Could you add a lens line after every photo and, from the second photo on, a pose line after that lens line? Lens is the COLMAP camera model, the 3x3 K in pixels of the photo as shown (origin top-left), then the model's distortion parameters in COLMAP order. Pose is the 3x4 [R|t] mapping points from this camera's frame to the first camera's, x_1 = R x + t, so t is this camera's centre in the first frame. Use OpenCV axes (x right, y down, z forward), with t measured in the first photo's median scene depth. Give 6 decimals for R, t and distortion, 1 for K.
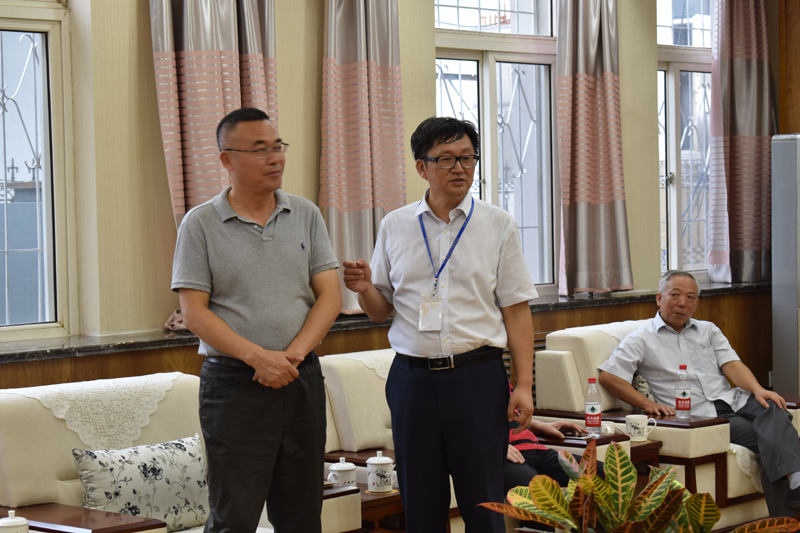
lens RADIAL K [[1816.7, 0, 397.5], [0, 1816.7, 271.5], [0, 0, 1]] dist [0.073000, 0.000000]
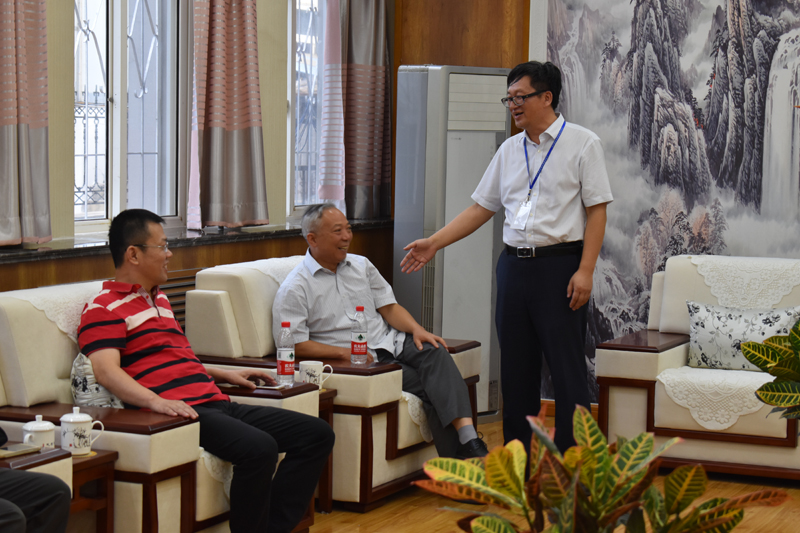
lens RADIAL K [[1816.7, 0, 400.8], [0, 1816.7, 271.1], [0, 0, 1]] dist [0.073000, 0.000000]
pose [[0.948947, 0.011747, 0.315216, -0.107540], [-0.022774, 0.999250, 0.031321, 0.003543], [-0.314611, -0.036901, 0.948503, 0.110875]]
